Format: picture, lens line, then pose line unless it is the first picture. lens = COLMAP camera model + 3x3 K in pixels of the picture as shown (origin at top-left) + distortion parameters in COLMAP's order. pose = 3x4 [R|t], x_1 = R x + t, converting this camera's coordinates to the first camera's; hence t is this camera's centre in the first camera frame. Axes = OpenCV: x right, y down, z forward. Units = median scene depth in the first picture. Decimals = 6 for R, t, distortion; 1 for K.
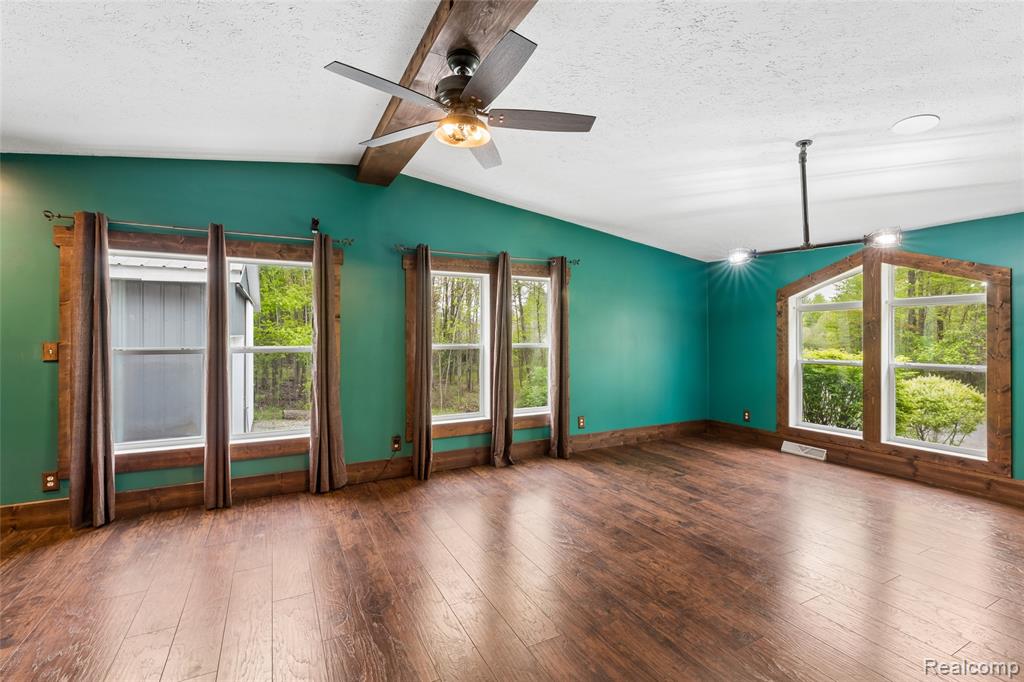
lens RADIAL K [[459.6, 0, 510.2], [0, 459.6, 333.1], [0, 0, 1]] dist [0.000805, 0.000219]
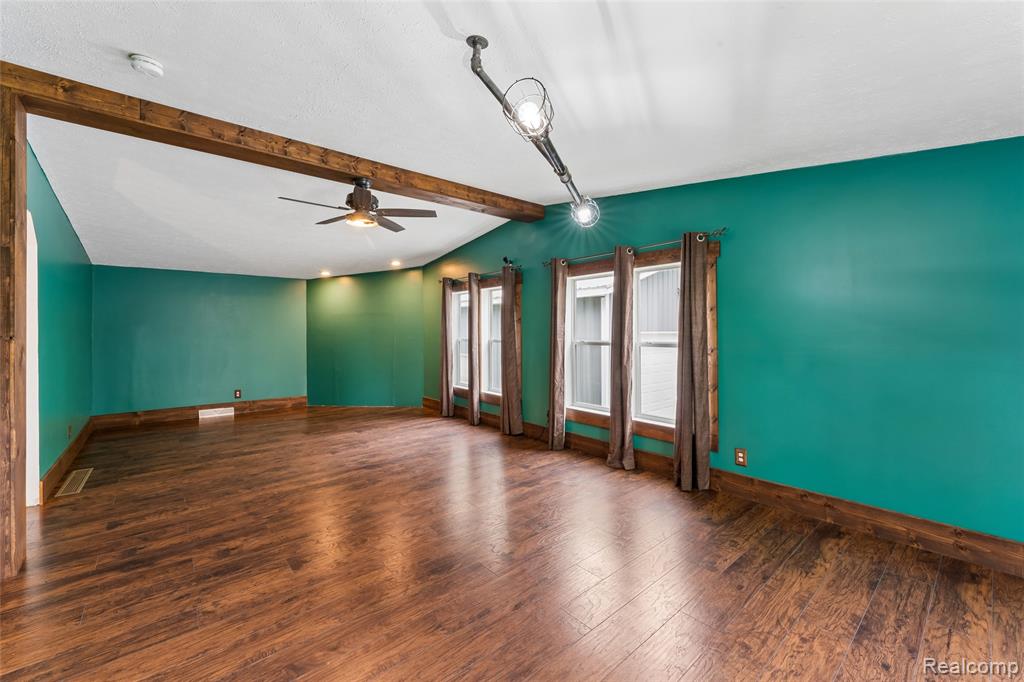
lens RADIAL K [[412.8, 0, 509.1], [0, 412.8, 330.1], [0, 0, 1]] dist [0.000542, 0.000037]
pose [[0.215744, -0.003312, -0.976444, 0.827210], [0.004188, 0.999988, -0.002467, 0.000792], [0.976441, -0.003558, 0.215756, 0.621298]]
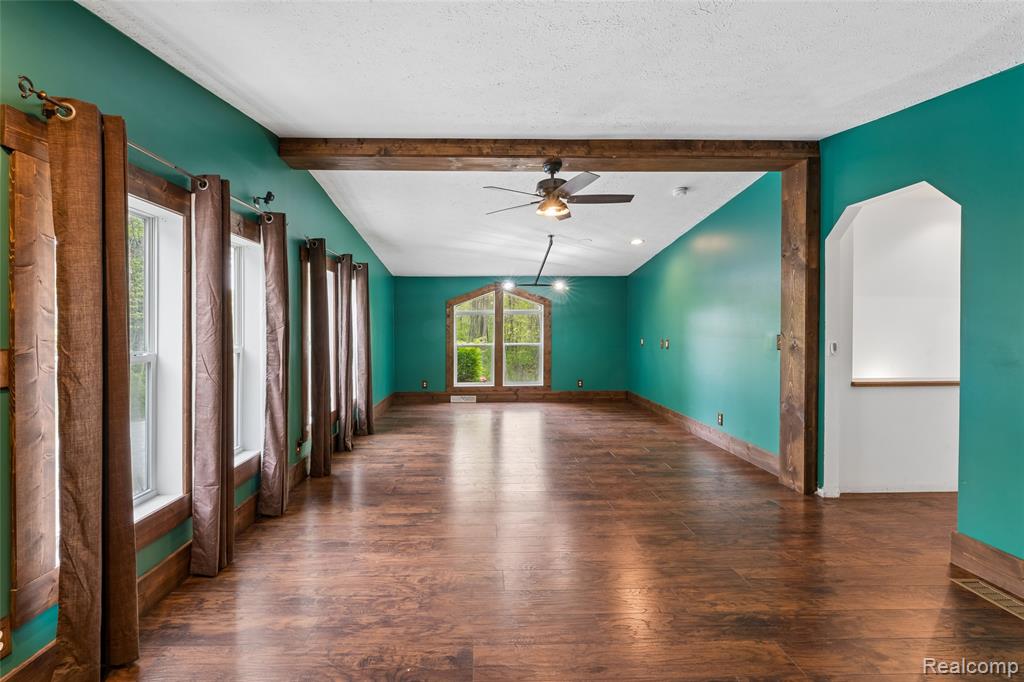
lens RADIAL K [[432.3, 0, 489.7], [0, 432.3, 330.5], [0, 0, 1]] dist [0.000203, 0.000007]
pose [[0.454652, -0.006508, 0.890646, -0.827826], [0.004985, 0.999976, 0.004762, 0.001591], [-0.890655, 0.002275, 0.454673, 0.244645]]
